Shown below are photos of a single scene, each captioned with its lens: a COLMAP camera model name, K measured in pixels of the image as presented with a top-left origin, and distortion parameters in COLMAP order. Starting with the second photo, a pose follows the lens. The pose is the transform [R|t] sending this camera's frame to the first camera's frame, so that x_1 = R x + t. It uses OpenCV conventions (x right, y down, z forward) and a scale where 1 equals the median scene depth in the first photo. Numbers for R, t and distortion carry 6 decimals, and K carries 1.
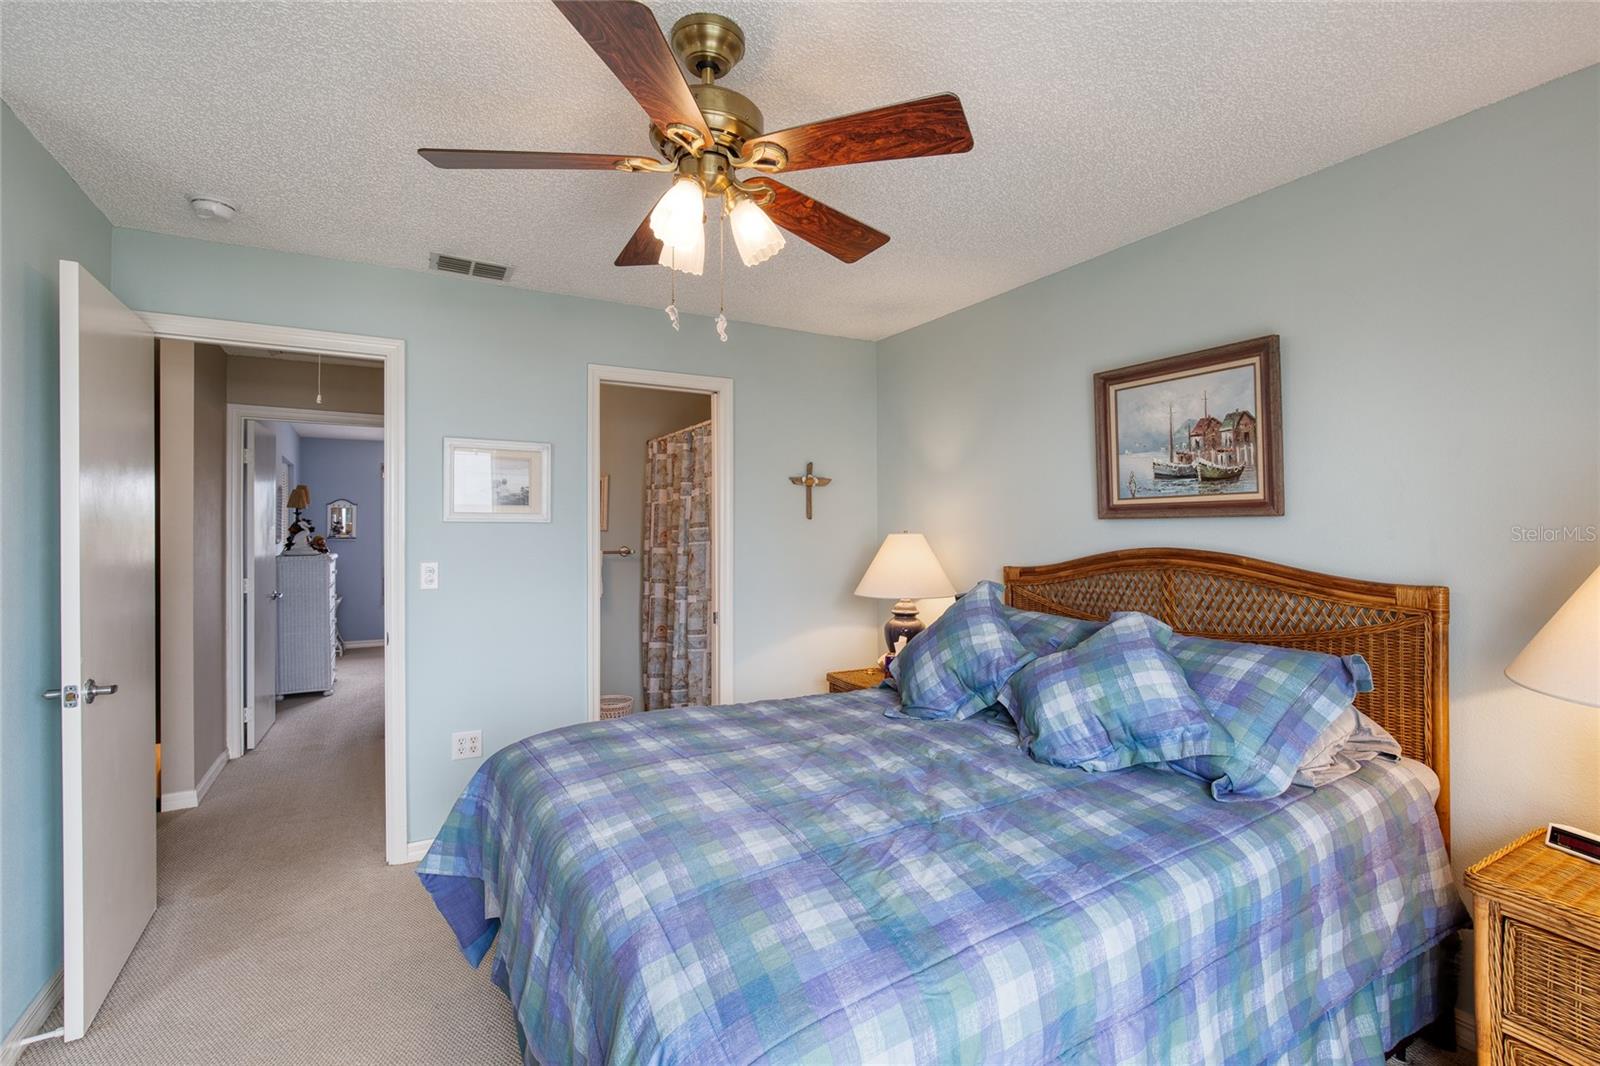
lens RADIAL K [[730.4, 0, 800.7], [0, 730.4, 531.3], [0, 0, 1]] dist [-0.011027, 0.002790]
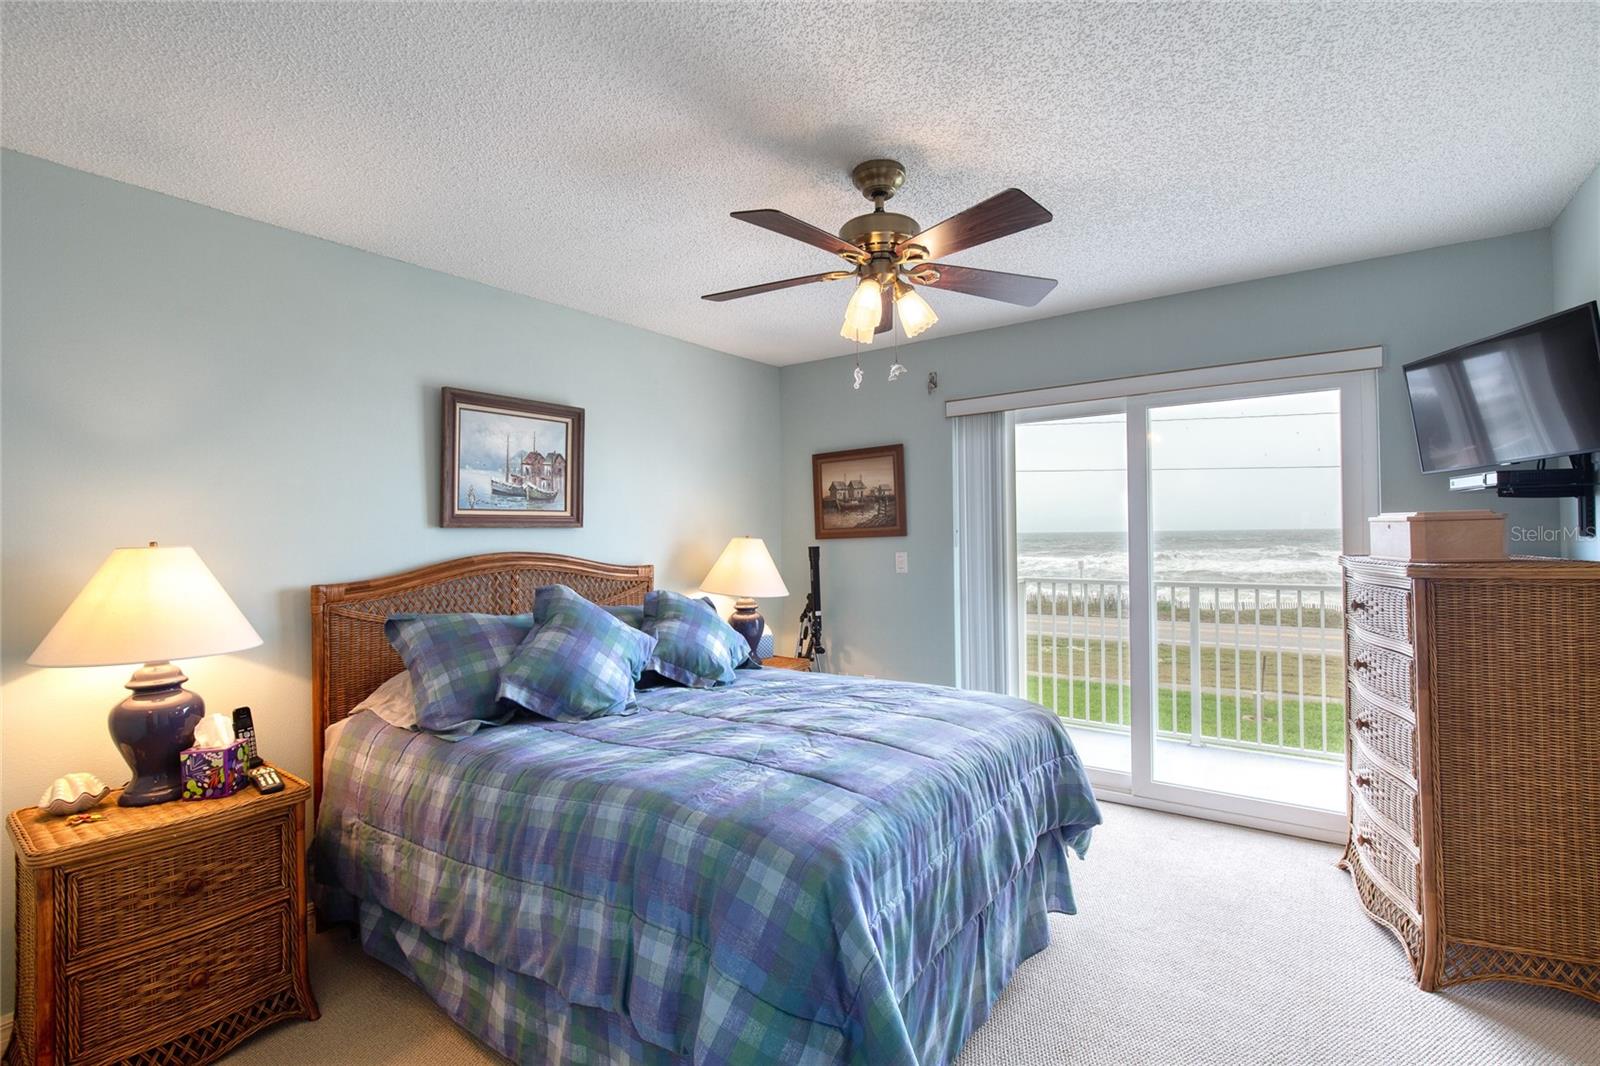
lens RADIAL K [[730.4, 0, 800.3], [0, 730.4, 531.5], [0, 0, 1]] dist [-0.011027, 0.002790]
pose [[-0.394404, 0.006263, 0.918916, -0.827411], [0.007161, 0.999967, -0.003742, -0.003691], [-0.918909, 0.005105, -0.394436, 1.054318]]
